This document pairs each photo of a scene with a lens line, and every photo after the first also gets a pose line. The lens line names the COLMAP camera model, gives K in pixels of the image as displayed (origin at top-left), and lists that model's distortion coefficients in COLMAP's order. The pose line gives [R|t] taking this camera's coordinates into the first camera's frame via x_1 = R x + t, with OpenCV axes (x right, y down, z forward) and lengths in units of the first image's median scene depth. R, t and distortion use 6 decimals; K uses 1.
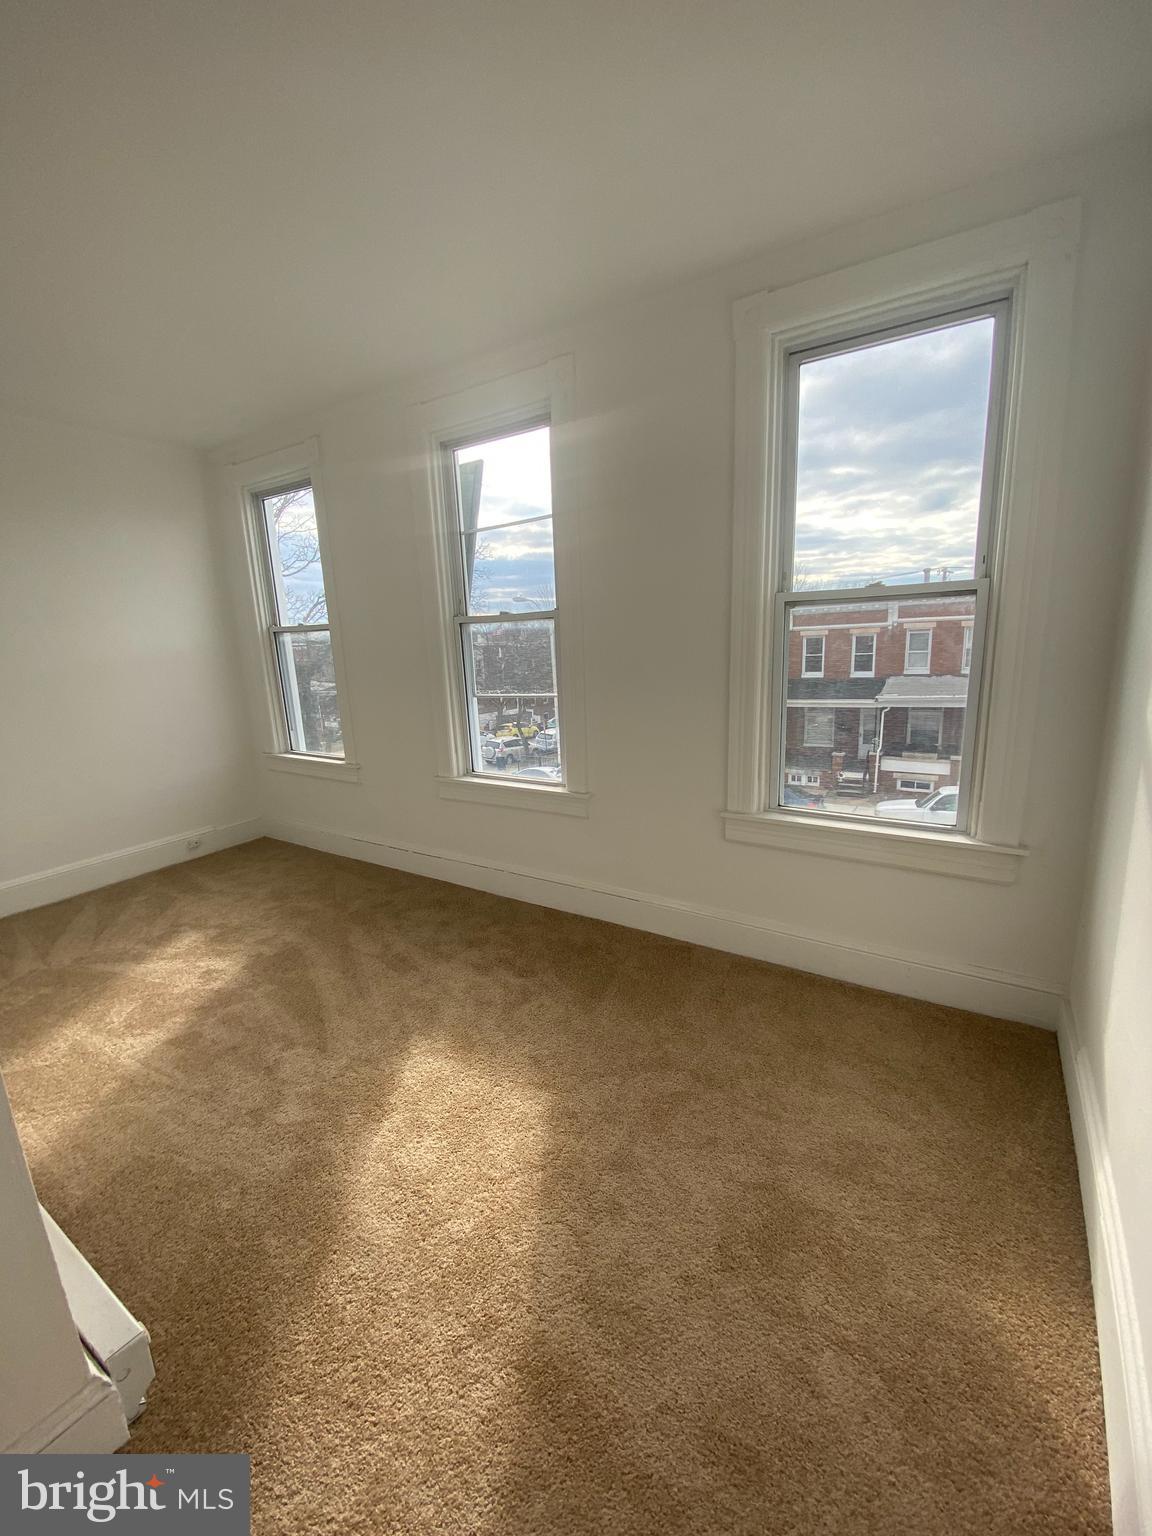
lens RADIAL K [[621.6, 0, 581.3], [0, 621.6, 767.3], [0, 0, 1]] dist [0.035330, -0.022274]
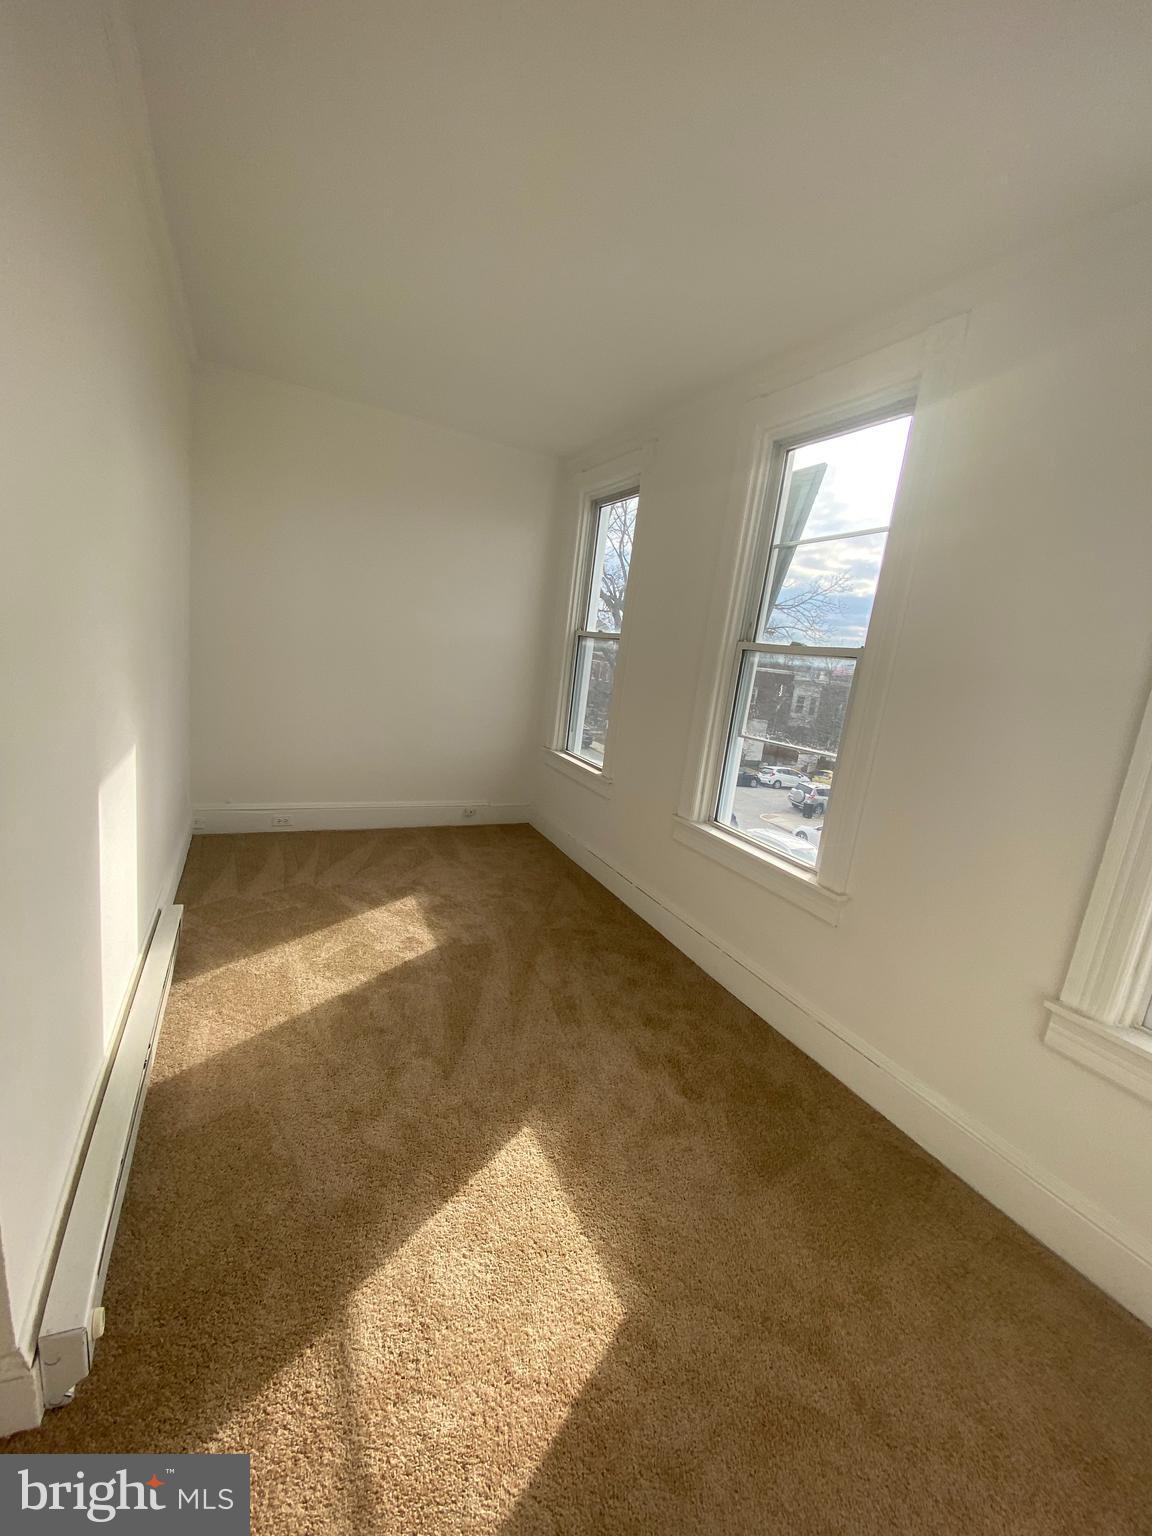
lens RADIAL K [[627.3, 0, 569.5], [0, 627.3, 762.6], [0, 0, 1]] dist [0.035937, -0.035278]
pose [[0.846589, 0.232103, -0.478972, 0.058364], [-0.254666, 0.966854, 0.018398, -0.041360], [0.467366, 0.106403, 0.877637, 0.165235]]
